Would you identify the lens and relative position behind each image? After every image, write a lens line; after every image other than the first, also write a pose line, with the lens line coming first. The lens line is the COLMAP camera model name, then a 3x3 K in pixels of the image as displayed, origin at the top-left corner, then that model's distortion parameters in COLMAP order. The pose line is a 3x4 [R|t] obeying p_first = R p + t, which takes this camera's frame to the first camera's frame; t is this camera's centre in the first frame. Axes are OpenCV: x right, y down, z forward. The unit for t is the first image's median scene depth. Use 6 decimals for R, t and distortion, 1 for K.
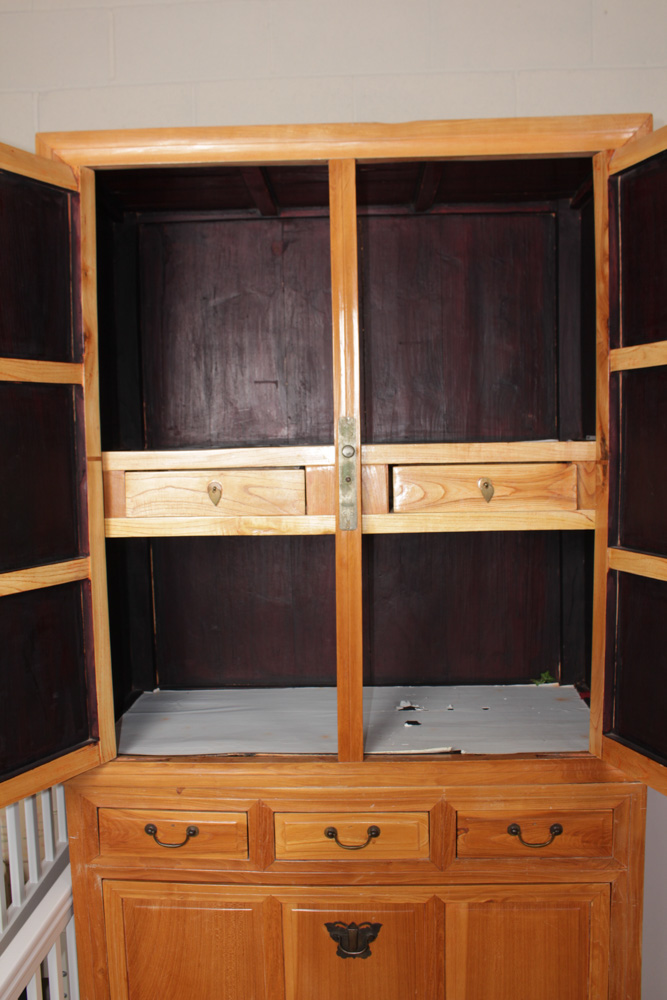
lens RADIAL K [[963.1, 0, 333.5], [0, 963.1, 500.0], [0, 0, 1]] dist [-0.166964, 0.164873]
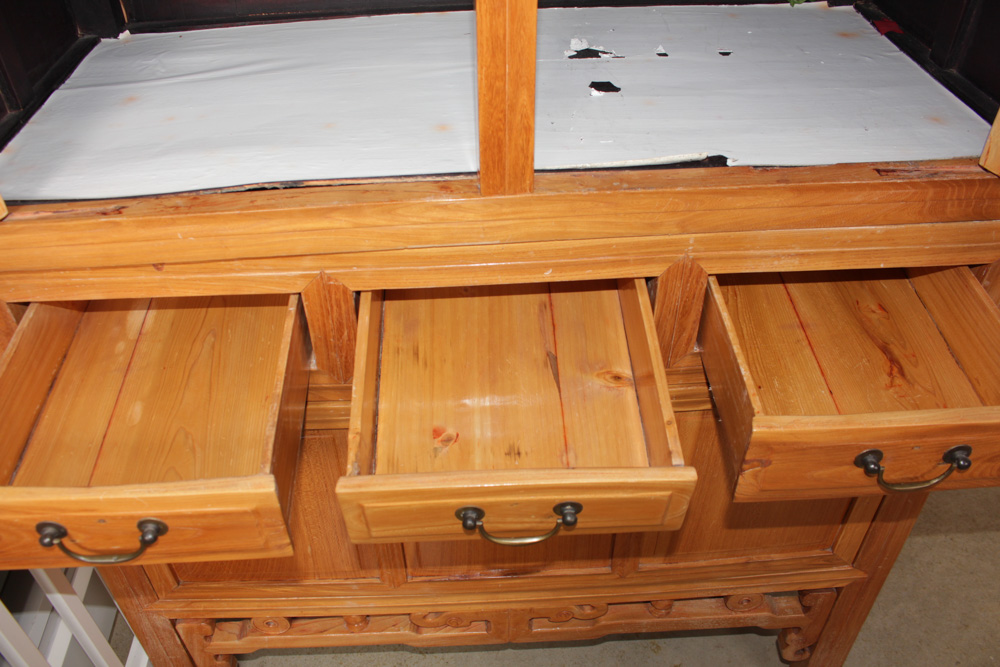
lens RADIAL K [[828.4, 0, 500.0], [0, 828.4, 333.5], [0, 0, 1]] dist [-0.148590, 0.116874]
pose [[0.993778, -0.066006, 0.089716, -0.026069], [0.002814, 0.820108, 0.572202, 0.096517], [-0.111345, -0.568390, 0.815190, 0.620037]]
